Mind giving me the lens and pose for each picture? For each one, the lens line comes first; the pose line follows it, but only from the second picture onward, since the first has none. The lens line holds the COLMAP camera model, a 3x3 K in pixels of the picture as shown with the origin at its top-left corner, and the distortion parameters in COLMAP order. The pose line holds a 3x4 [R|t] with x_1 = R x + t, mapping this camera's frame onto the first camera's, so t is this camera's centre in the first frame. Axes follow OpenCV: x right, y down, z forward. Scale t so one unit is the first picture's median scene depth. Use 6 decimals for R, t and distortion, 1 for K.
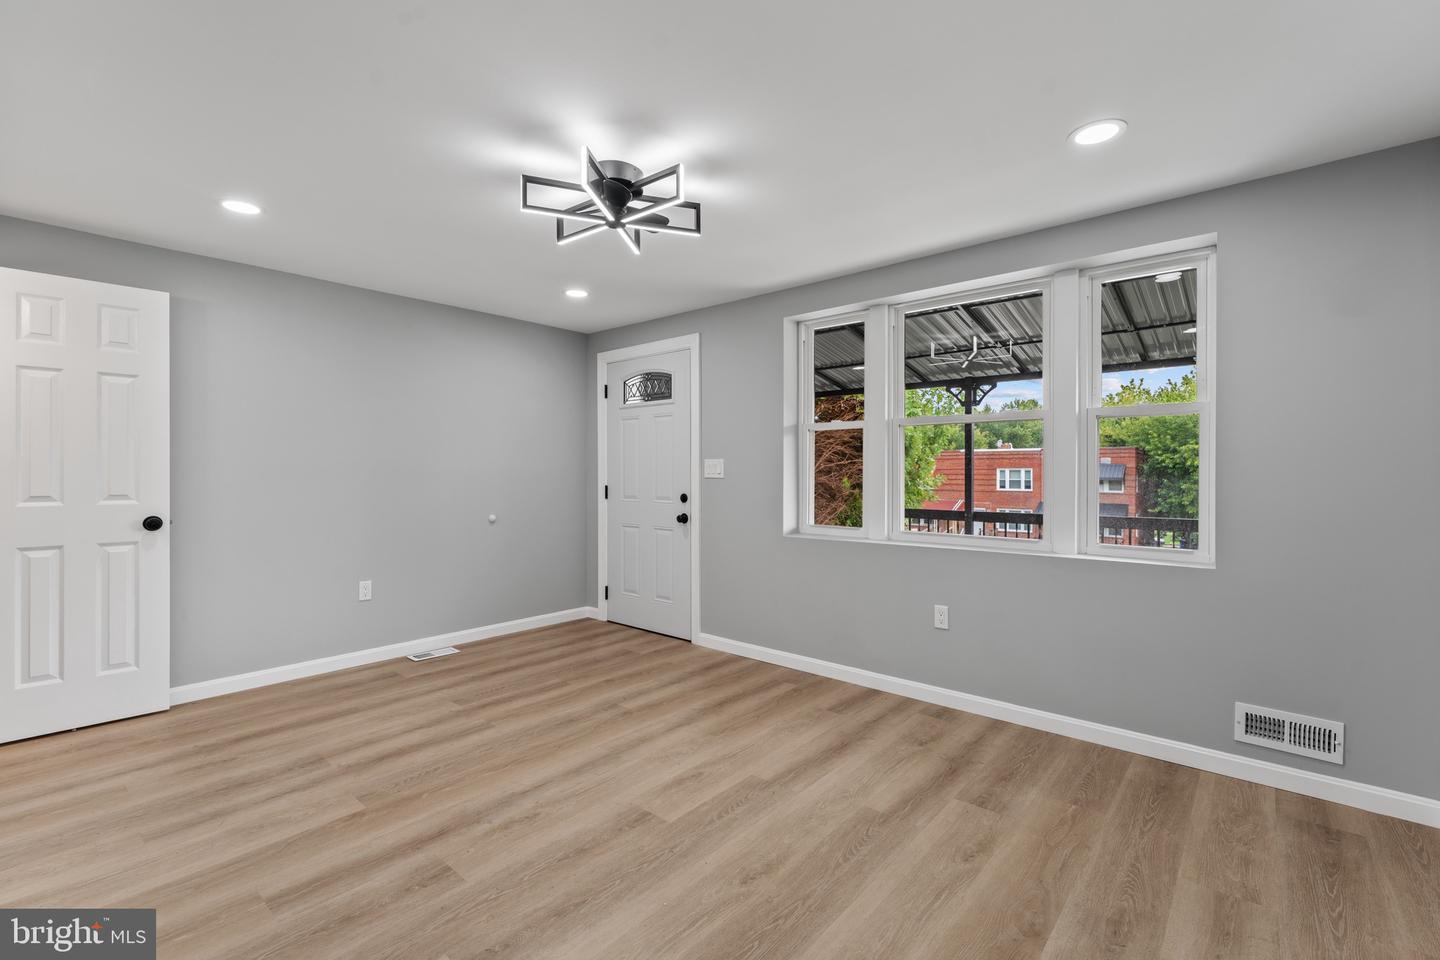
lens RADIAL K [[630.2, 0, 720.0], [0, 630.2, 480.0], [0, 0, 1]] dist [-0.002238, -0.000218]
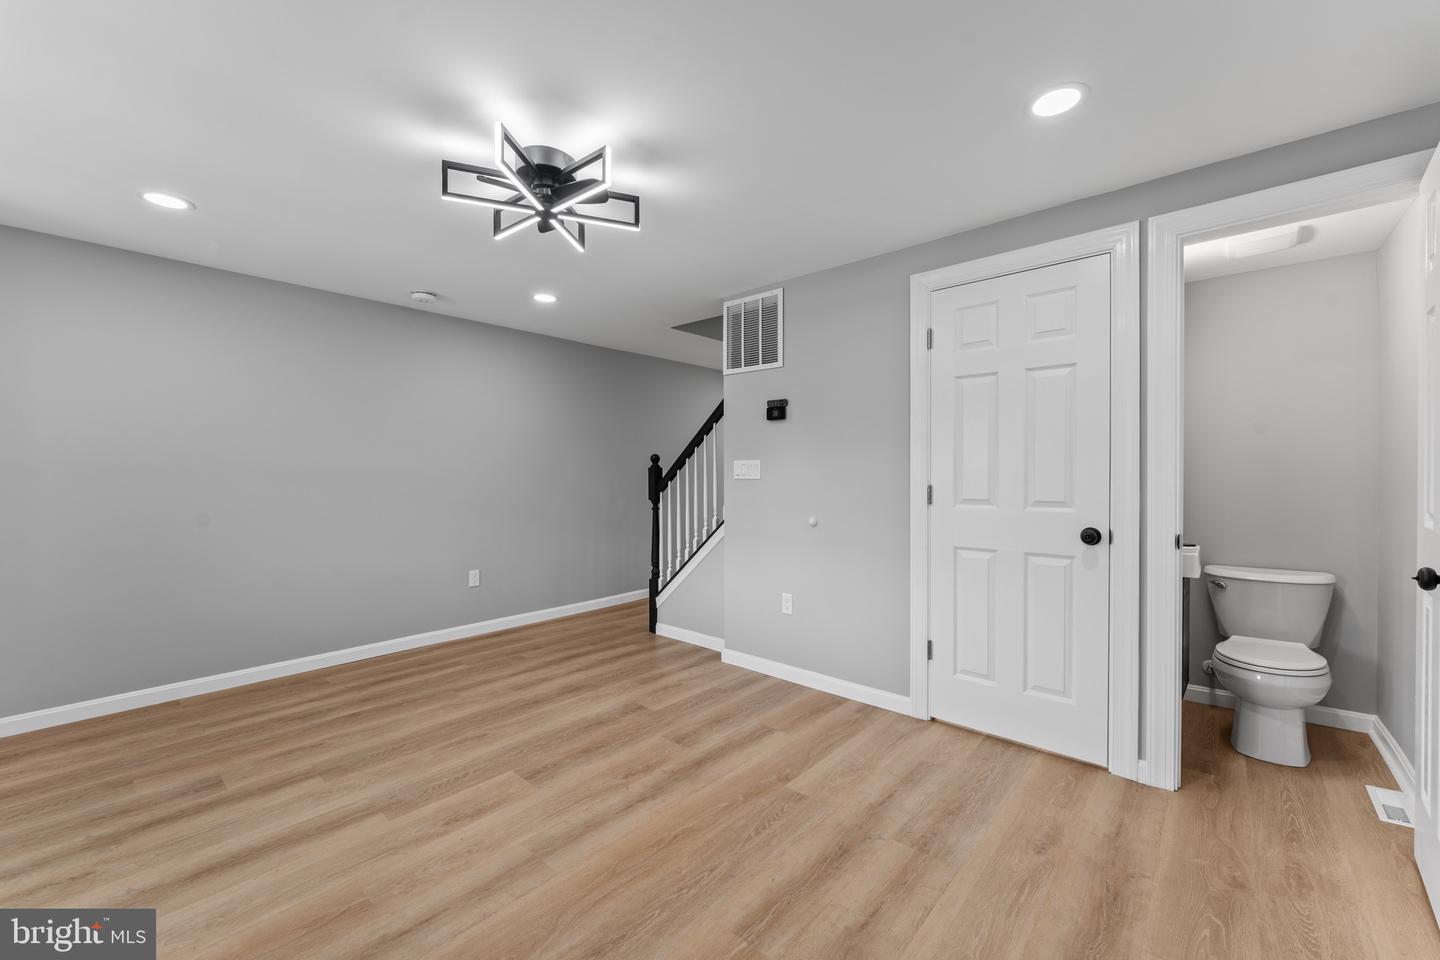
lens RADIAL K [[573.4, 0, 724.2], [0, 573.4, 479.4], [0, 0, 1]] dist [0.000656, -0.000257]
pose [[-0.999999, 0.000503, 0.001142, -0.392059], [0.000528, 0.999740, 0.022794, -0.024549], [-0.001130, 0.022794, -0.999740, 1.682539]]
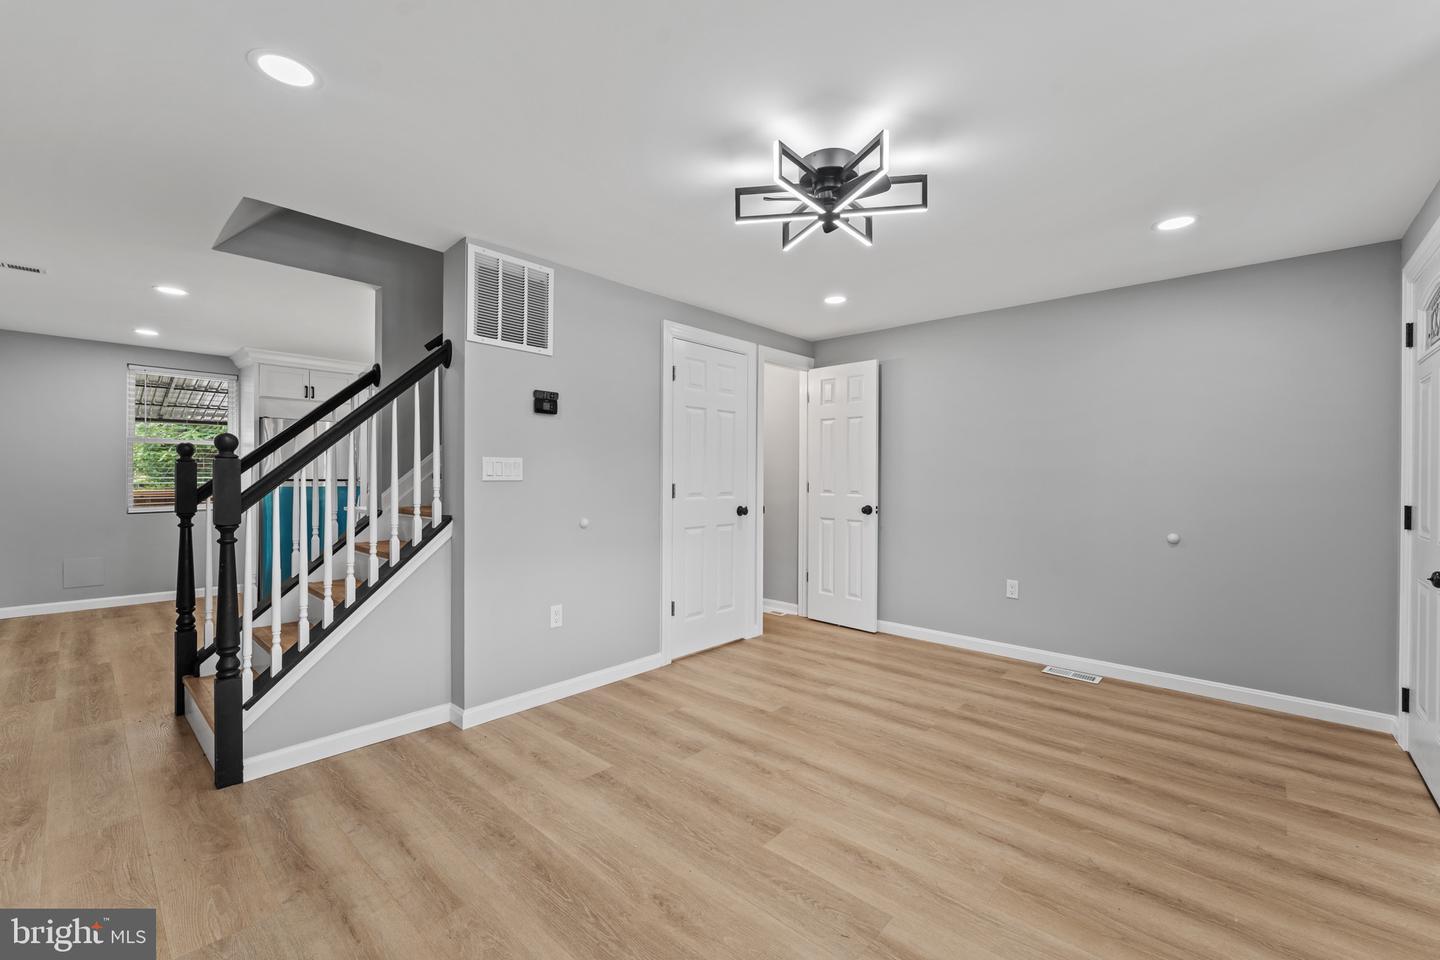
lens RADIAL K [[585.6, 0, 720.0], [0, 585.6, 480.0], [0, 0, 1]] dist [0.002252, 0.000210]
pose [[-0.018986, 0.007701, -0.999790, 0.653830], [-0.019073, 0.999786, 0.008063, -0.012710], [0.999638, 0.019223, -0.018835, 0.765643]]
